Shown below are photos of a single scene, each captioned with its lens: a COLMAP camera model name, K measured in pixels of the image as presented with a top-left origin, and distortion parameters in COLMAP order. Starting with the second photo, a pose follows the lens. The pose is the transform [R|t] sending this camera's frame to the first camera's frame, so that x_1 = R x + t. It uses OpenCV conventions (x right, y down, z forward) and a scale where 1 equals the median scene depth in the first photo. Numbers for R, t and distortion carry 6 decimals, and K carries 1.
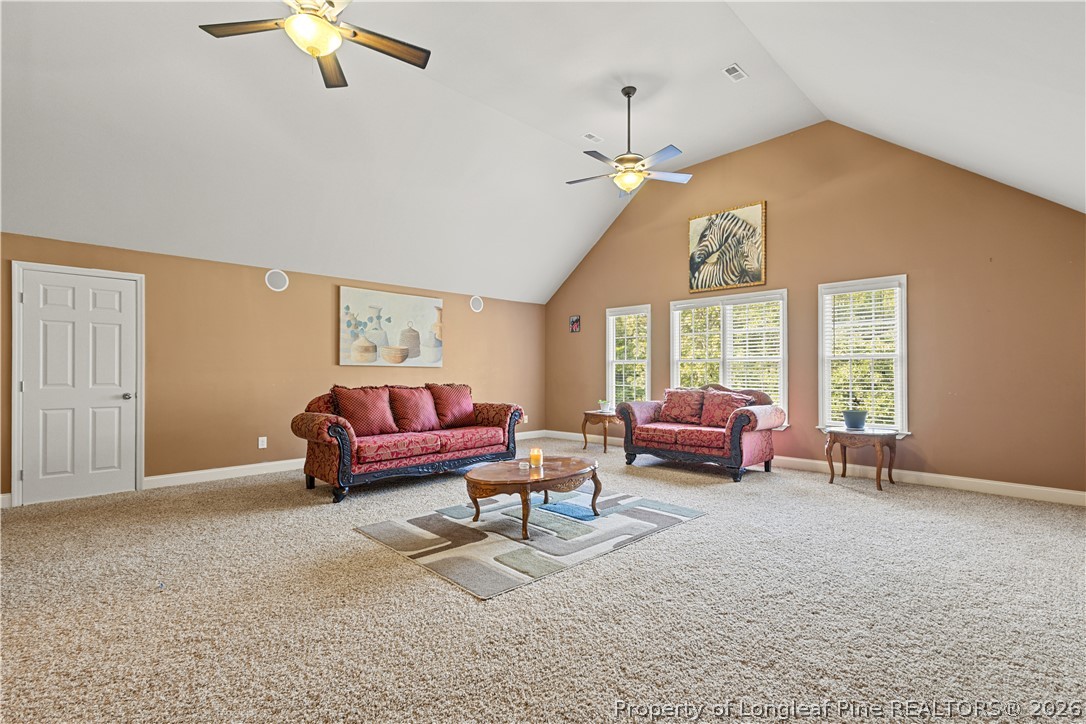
lens RADIAL K [[503.3, 0, 547.3], [0, 503.3, 367.6], [0, 0, 1]] dist [0.009628, -0.002975]
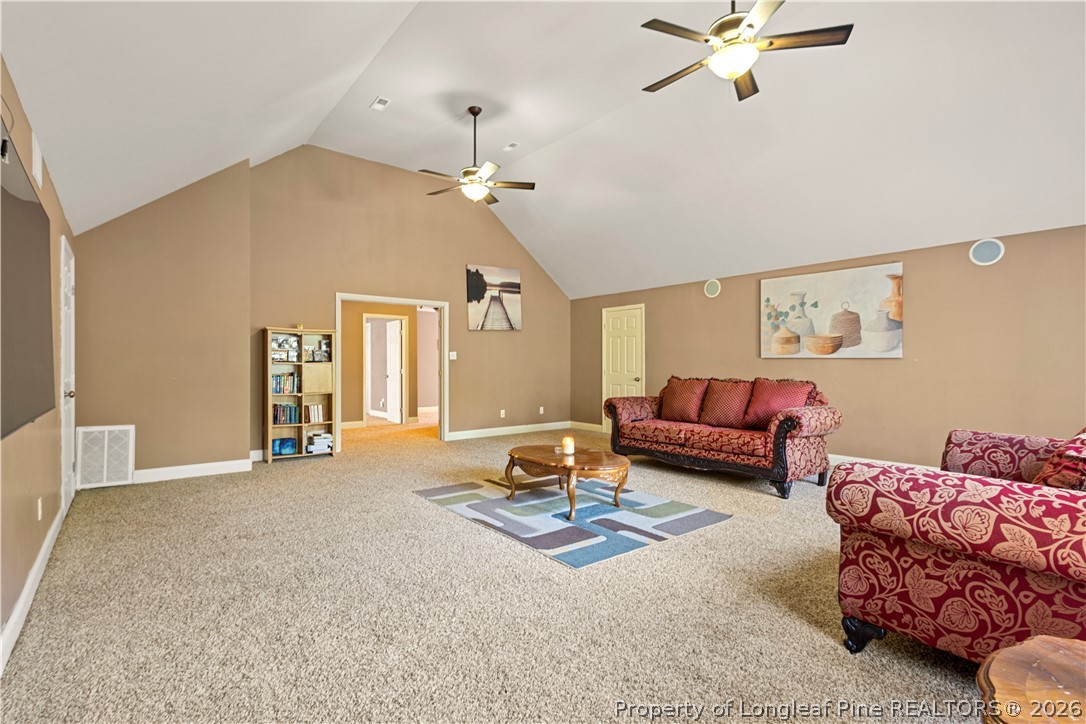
lens RADIAL K [[503.3, 0, 535.0], [0, 503.3, 363.1], [0, 0, 1]] dist [0.009628, -0.002975]
pose [[-0.110512, 0.000239, -0.993875, 0.658912], [0.011266, 0.999936, -0.001013, 0.001757], [0.993811, -0.011309, -0.110508, 0.663287]]
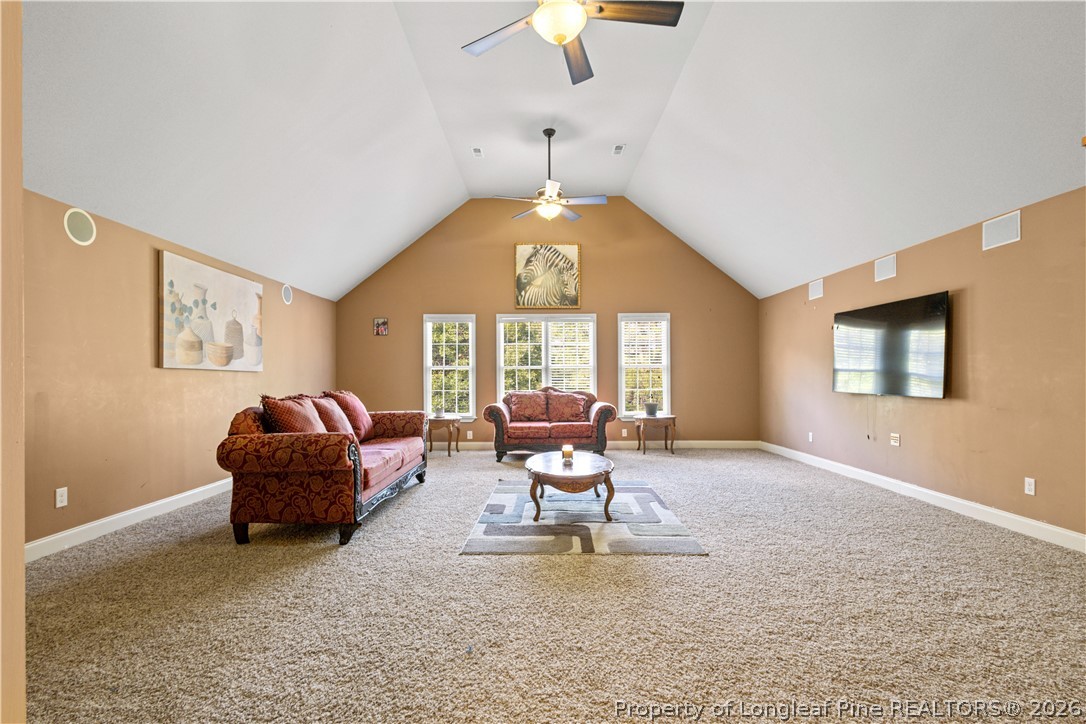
lens RADIAL K [[503.3, 0, 548.4], [0, 503.3, 372.2], [0, 0, 1]] dist [0.009628, -0.002975]
pose [[0.701553, 0.004866, 0.712601, -0.535417], [-0.001969, 0.999986, -0.004890, 0.003248], [-0.712614, 0.002028, 0.701553, 0.160165]]
